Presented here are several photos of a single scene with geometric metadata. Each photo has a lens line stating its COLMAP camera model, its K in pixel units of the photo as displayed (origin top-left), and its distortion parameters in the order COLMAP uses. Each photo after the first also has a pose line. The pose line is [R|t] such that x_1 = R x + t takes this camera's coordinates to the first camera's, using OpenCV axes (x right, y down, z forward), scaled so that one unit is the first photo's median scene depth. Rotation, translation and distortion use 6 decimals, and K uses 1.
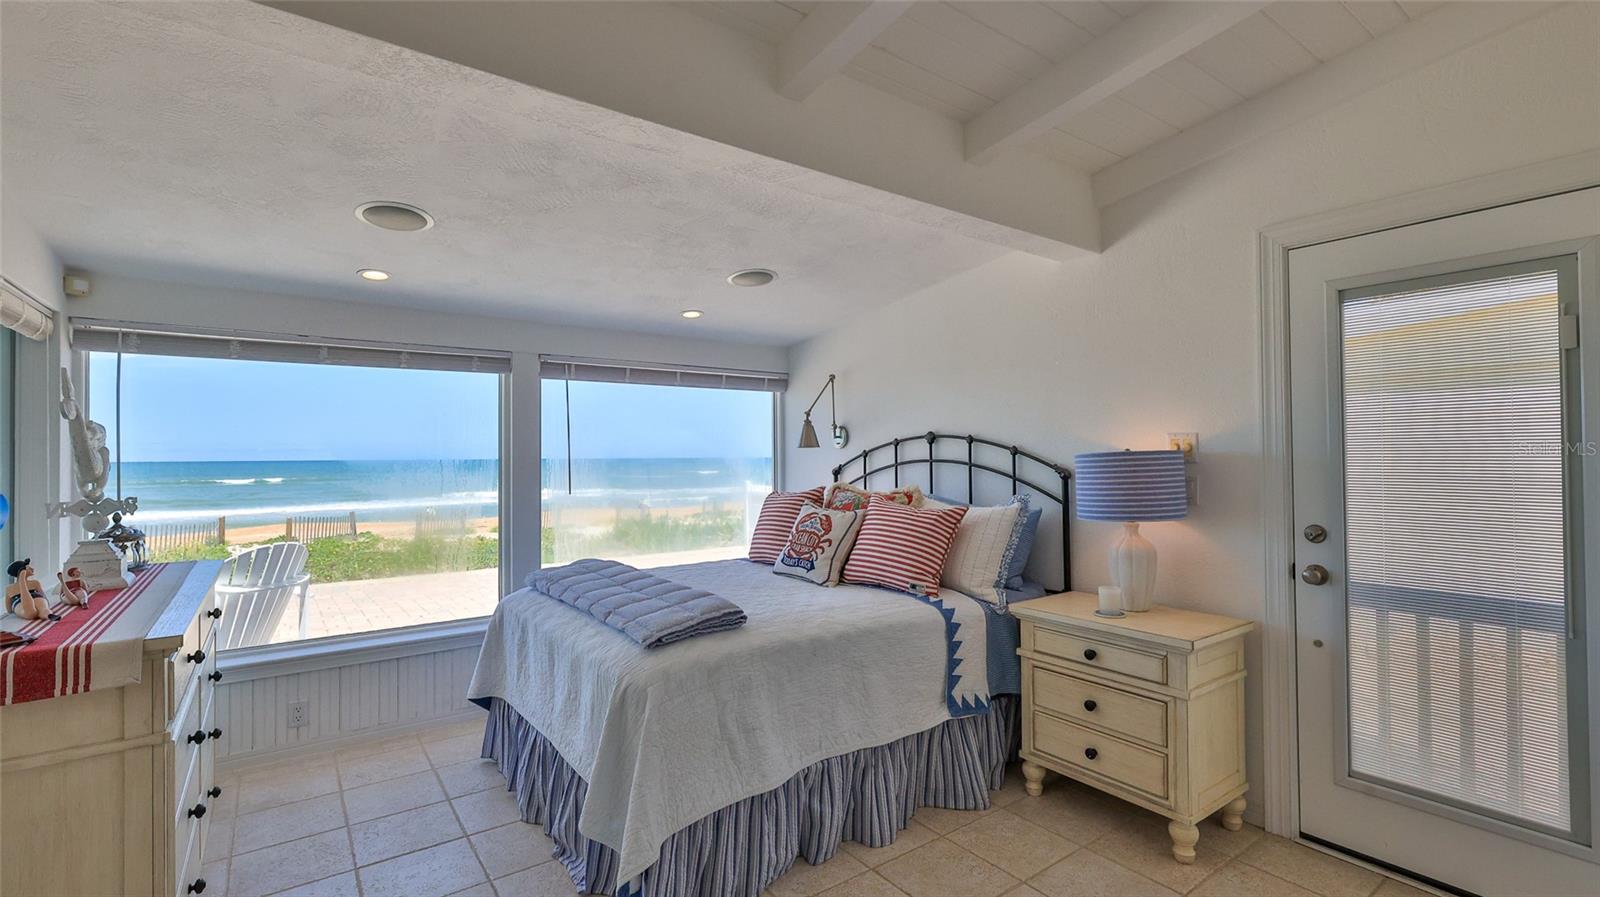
lens RADIAL K [[716.2, 0, 800.6], [0, 716.2, 451.9], [0, 0, 1]] dist [-0.002794, 0.000506]
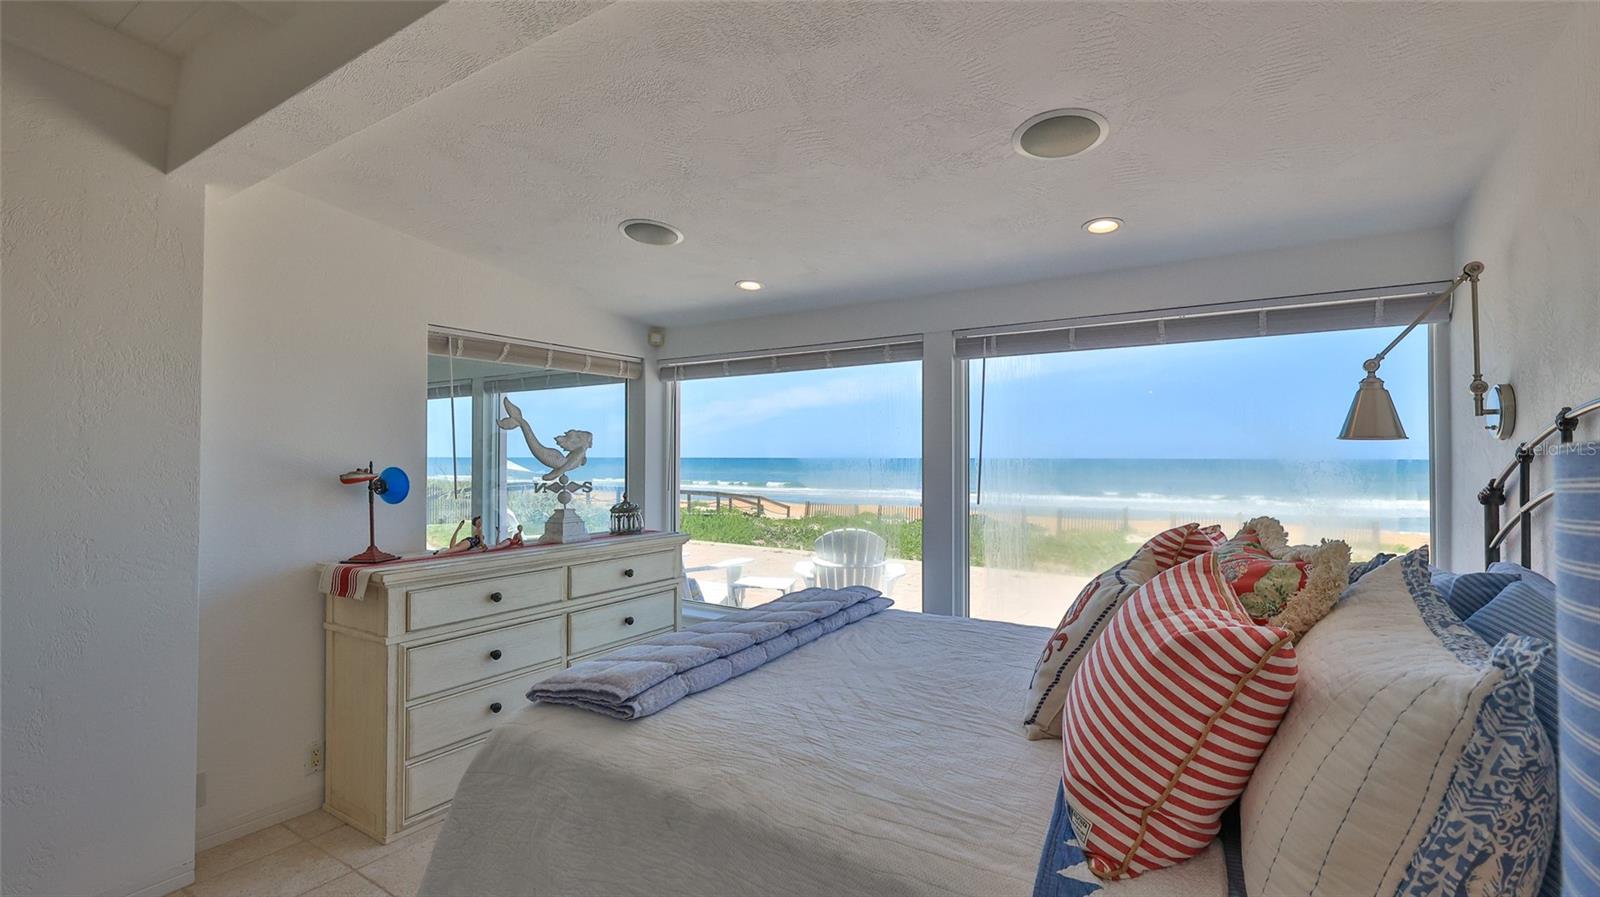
lens RADIAL K [[716.2, 0, 803.6], [0, 716.2, 449.2], [0, 0, 1]] dist [-0.002794, 0.000506]
pose [[0.335577, -0.002389, -0.942010, 0.354321], [0.001947, 0.999996, -0.001842, 0.000341], [0.942011, -0.001216, 0.335581, 0.571742]]
